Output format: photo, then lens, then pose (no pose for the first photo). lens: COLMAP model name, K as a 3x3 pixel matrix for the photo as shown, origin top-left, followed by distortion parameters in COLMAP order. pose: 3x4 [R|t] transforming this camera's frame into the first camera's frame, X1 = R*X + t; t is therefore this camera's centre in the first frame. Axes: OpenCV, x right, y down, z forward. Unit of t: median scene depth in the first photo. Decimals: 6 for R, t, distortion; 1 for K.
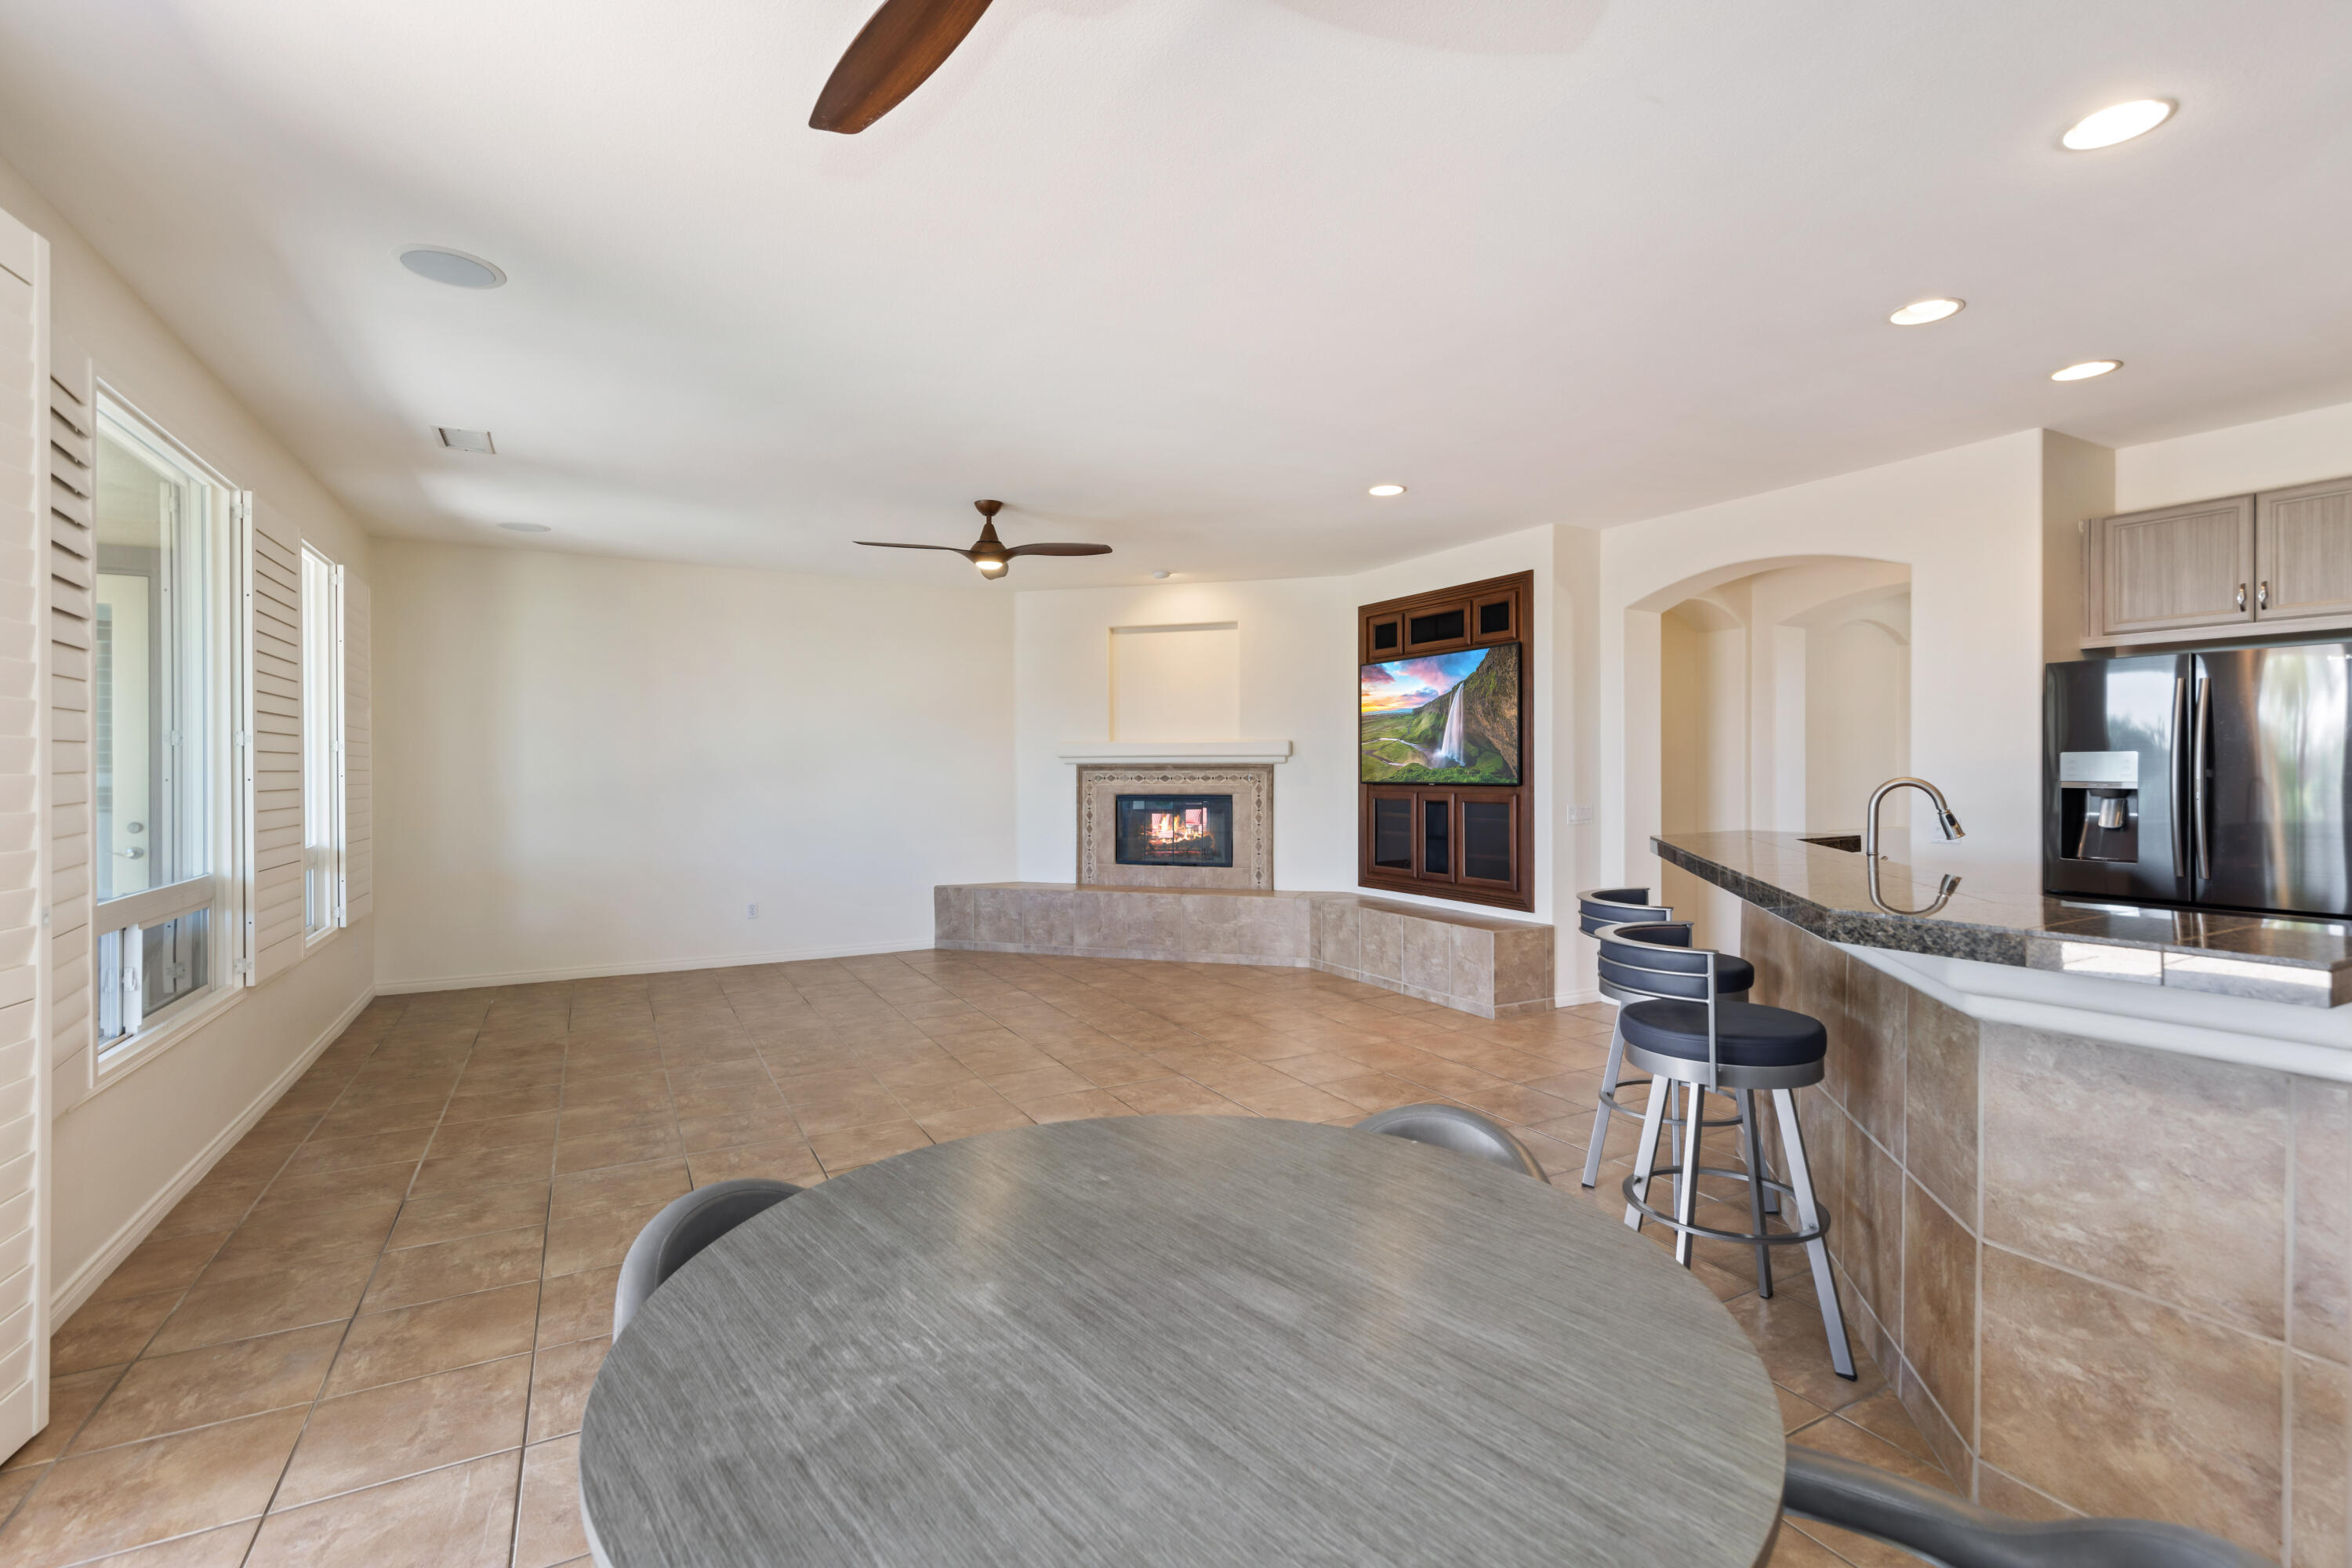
lens RADIAL K [[1042.1, 0, 1168.3], [0, 1042.1, 775.1], [0, 0, 1]] dist [0.002755, 0.000154]
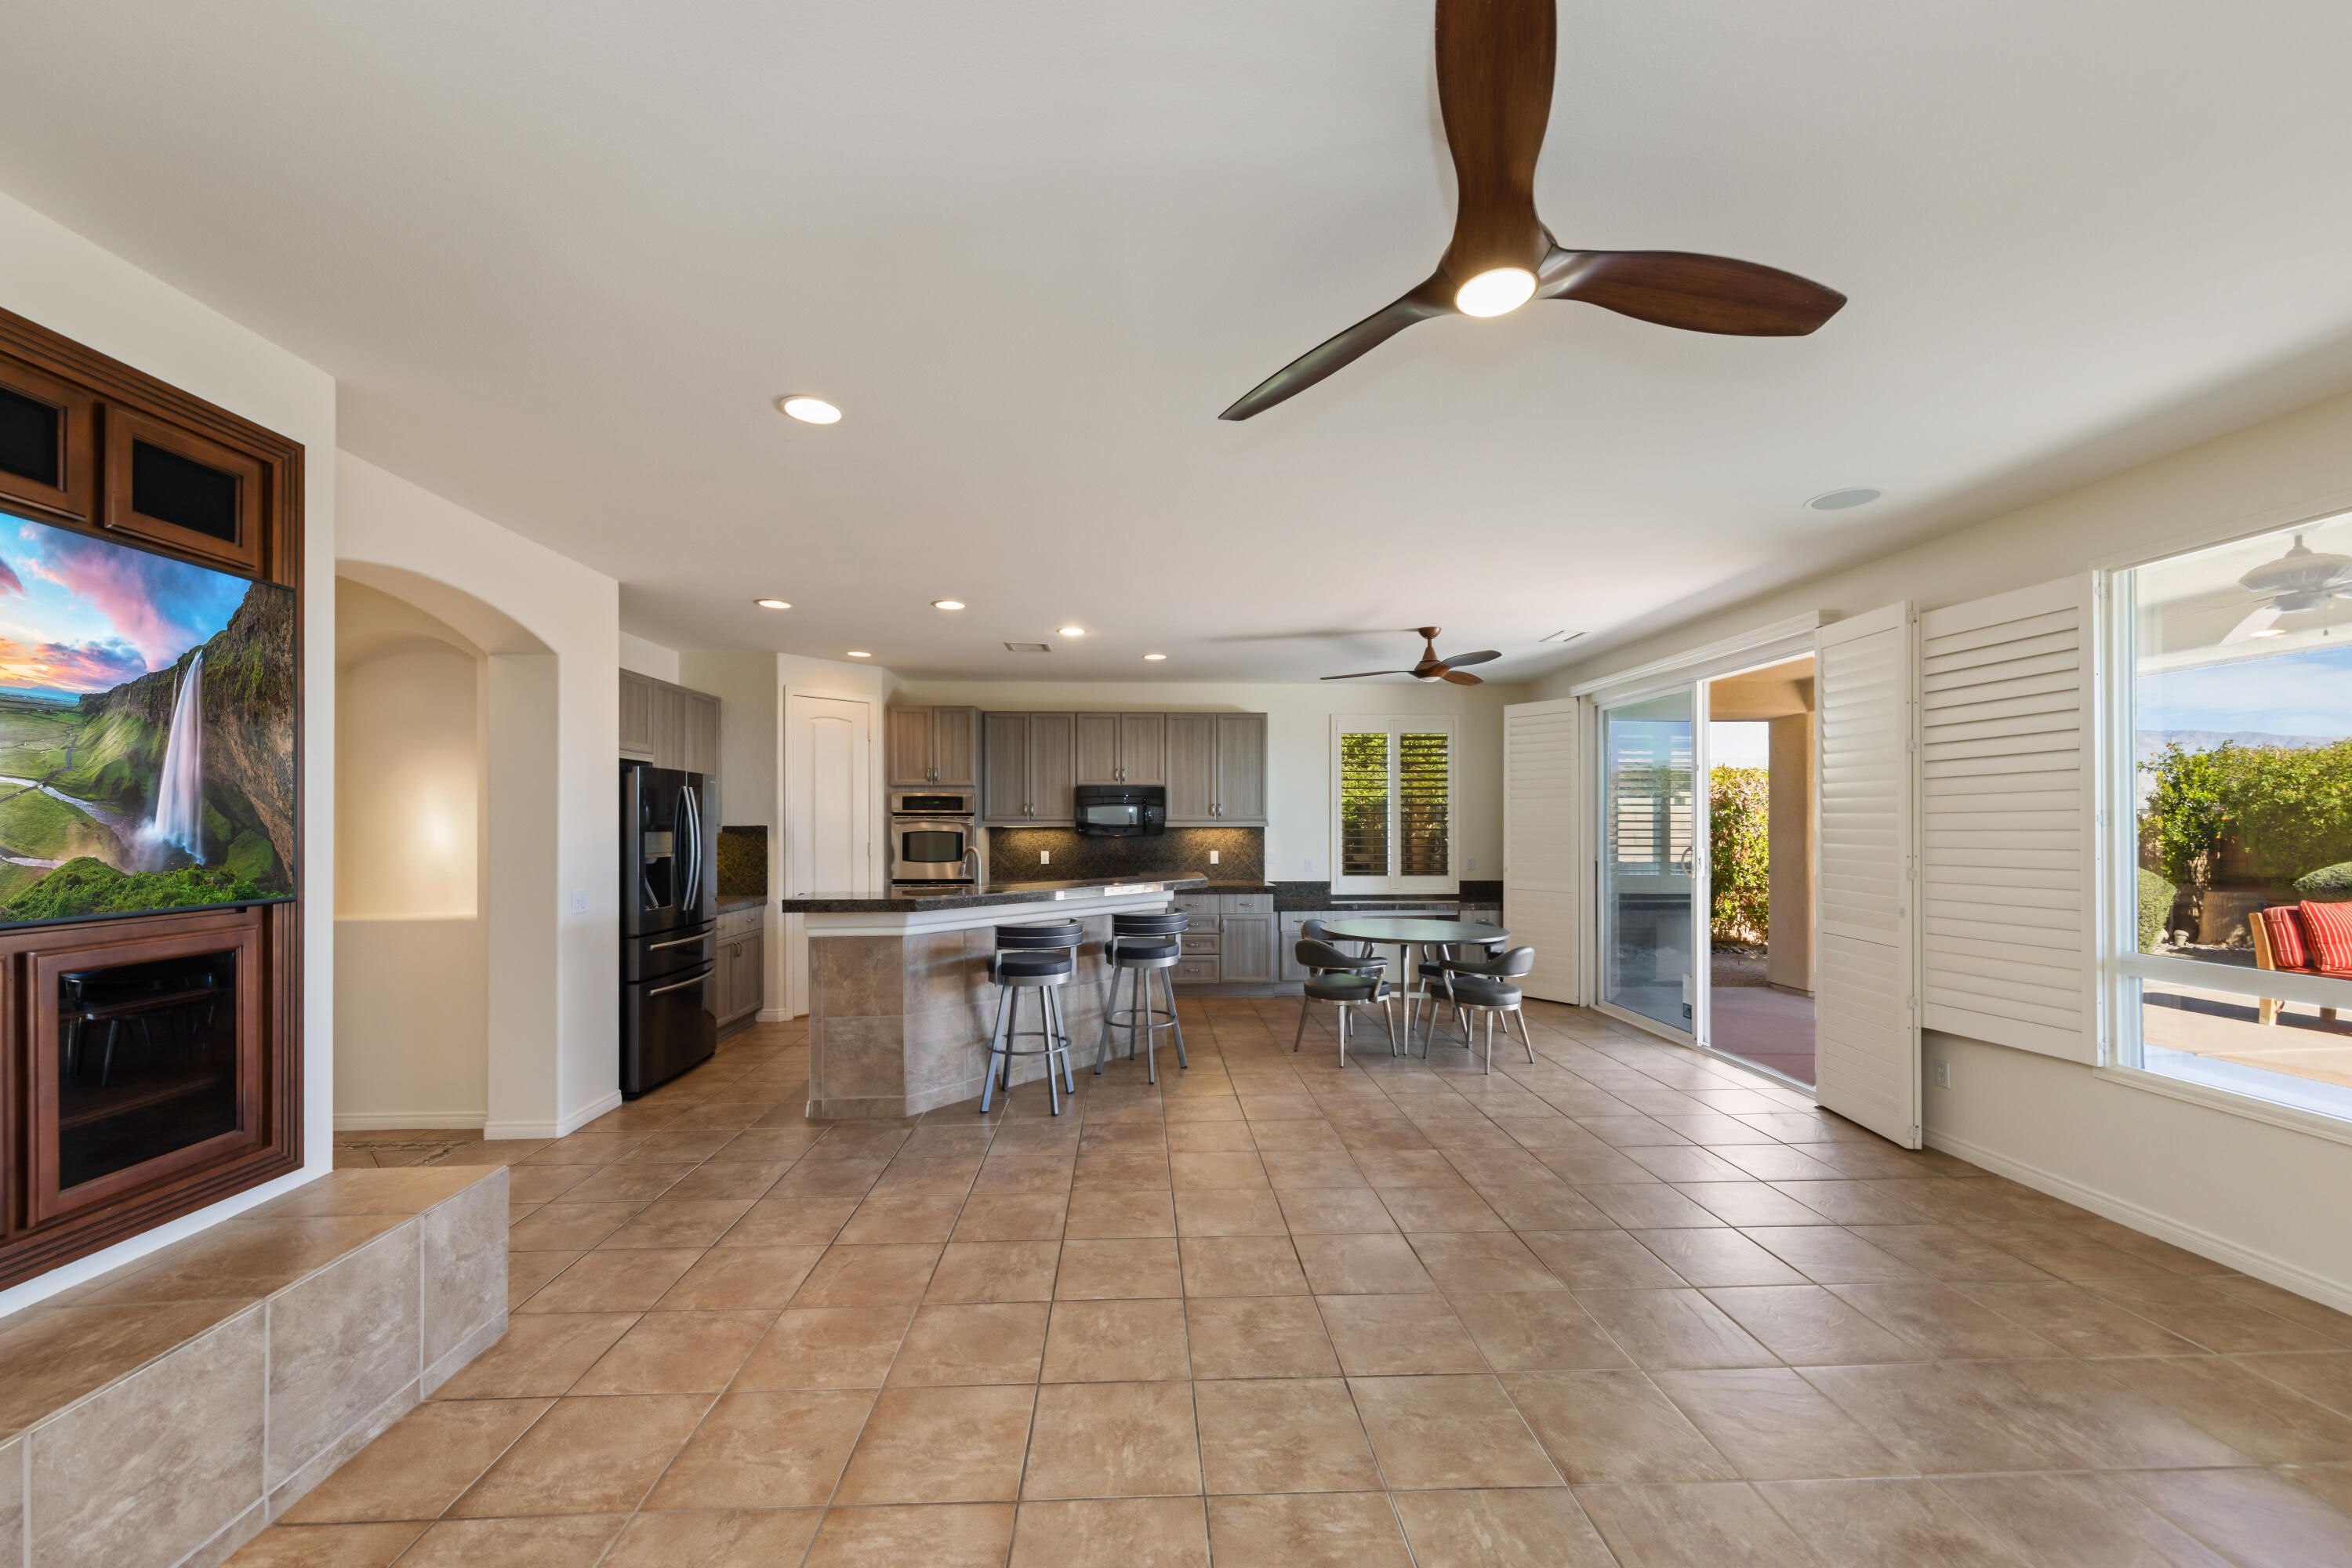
lens RADIAL K [[875.4, 0, 1163.9], [0, 875.4, 811.8], [0, 0, 1]] dist [0.001291, 0.000121]
pose [[-0.893817, 0.009170, 0.448338, -0.169120], [0.006995, 0.999954, -0.006509, -0.023796], [-0.448377, -0.002682, -0.893841, 1.081941]]
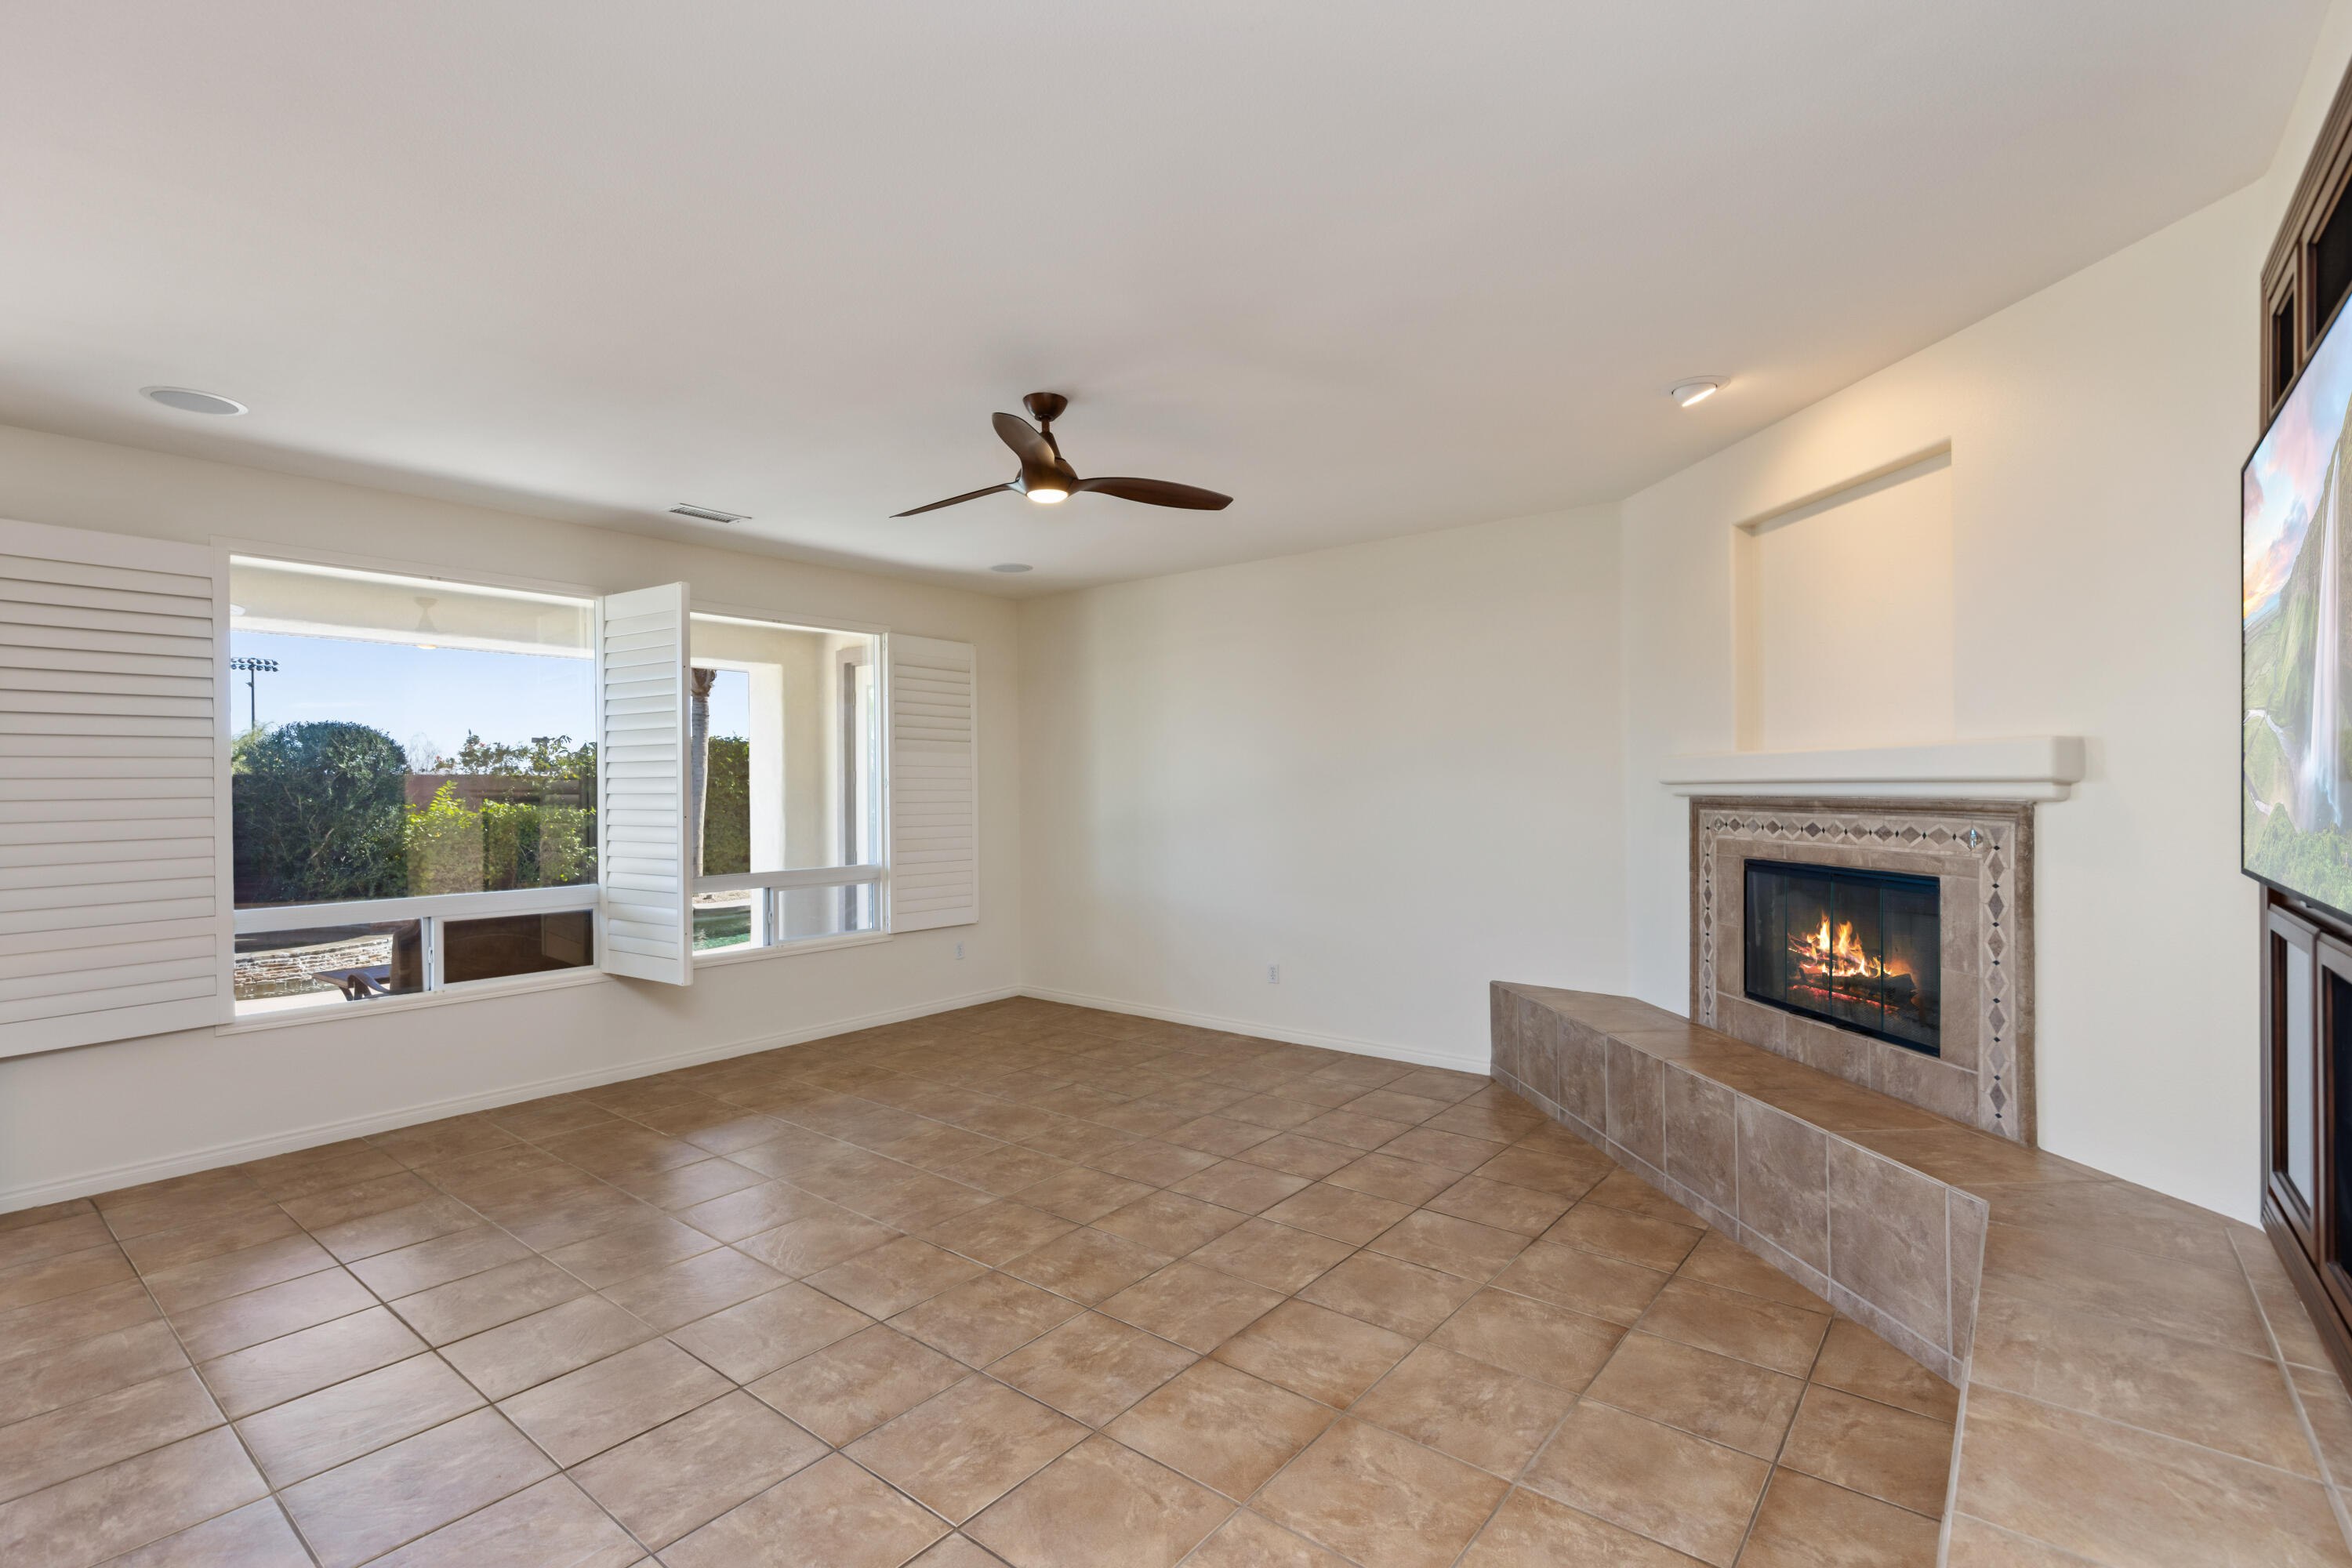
lens RADIAL K [[1073.7, 0, 1197.6], [0, 1073.7, 789.0], [0, 0, 1]] dist [0.004111, 0.000364]
pose [[0.392603, 0.002568, -0.919705, 0.387556], [-0.000921, 0.999997, 0.002399, -0.018695], [0.919708, -0.000095, 0.392604, 0.677539]]
